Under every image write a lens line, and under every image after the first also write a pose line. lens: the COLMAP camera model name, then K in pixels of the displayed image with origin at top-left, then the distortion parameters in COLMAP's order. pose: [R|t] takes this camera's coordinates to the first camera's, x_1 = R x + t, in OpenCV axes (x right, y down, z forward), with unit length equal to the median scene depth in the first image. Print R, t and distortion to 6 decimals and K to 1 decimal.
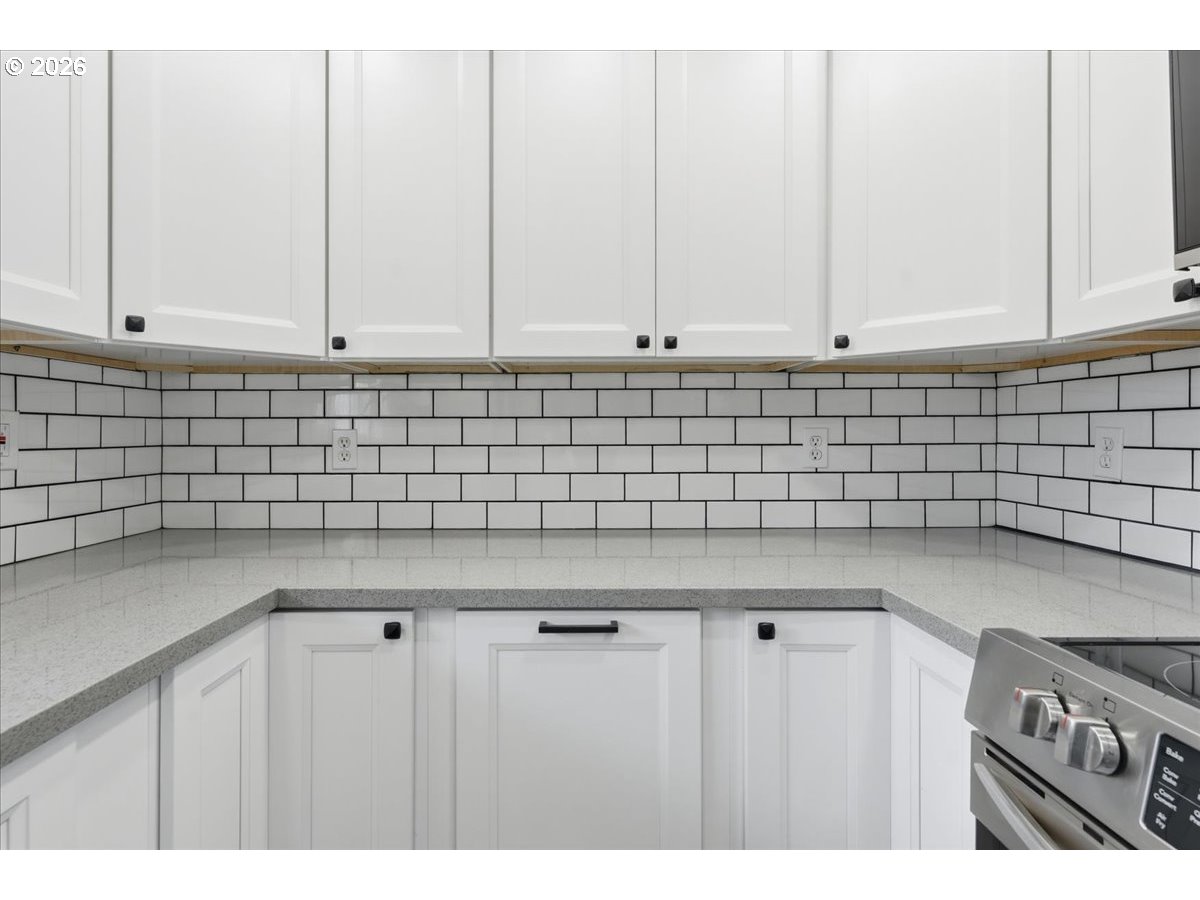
lens RADIAL K [[652.3, 0, 592.2], [0, 652.3, 439.1], [0, 0, 1]] dist [0.000087, 0.000500]
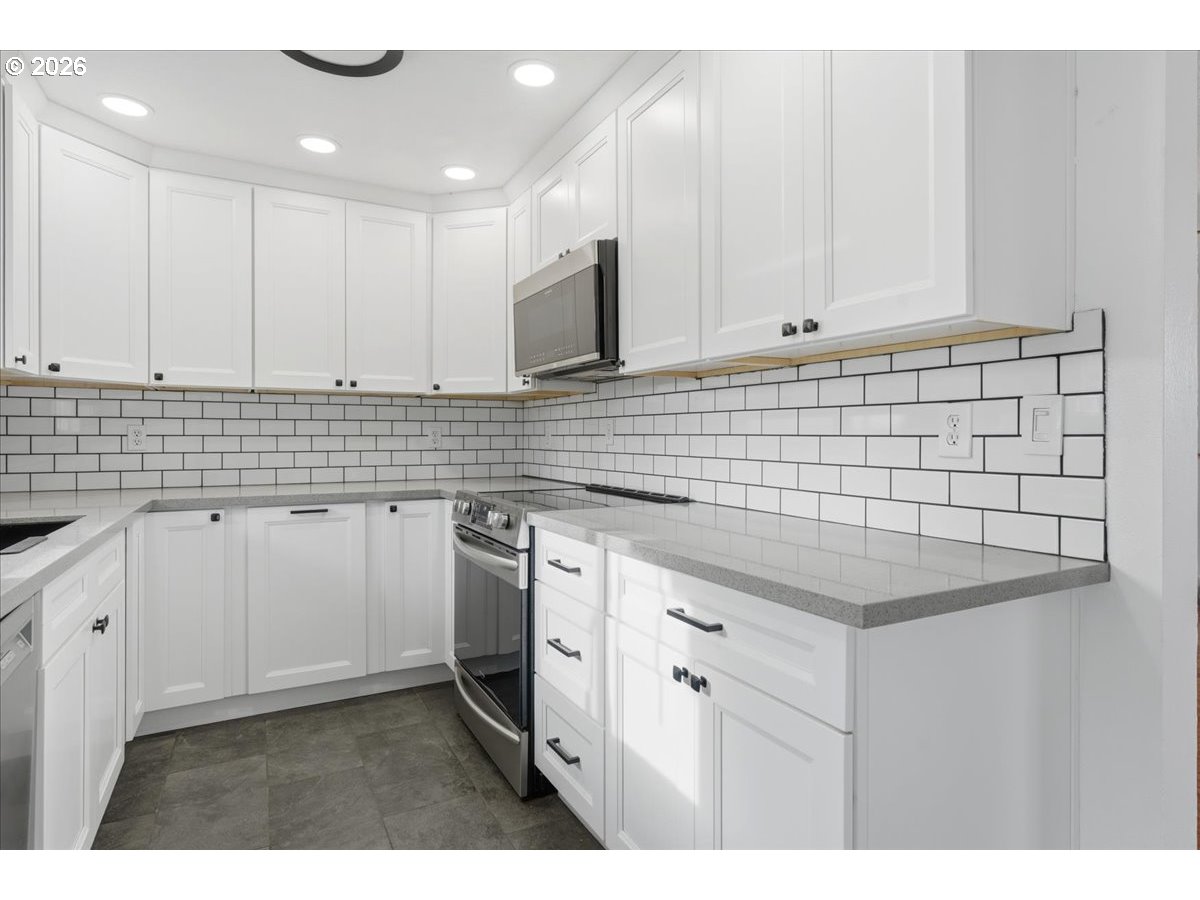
lens RADIAL K [[652.3, 0, 592.2], [0, 652.3, 439.1], [0, 0, 1]] dist [0.000087, 0.000500]
pose [[0.900344, 0.001681, 0.435176, -0.077296], [0.001430, 0.999976, -0.006821, 0.032393], [-0.435177, 0.006763, 0.900320, -0.939630]]
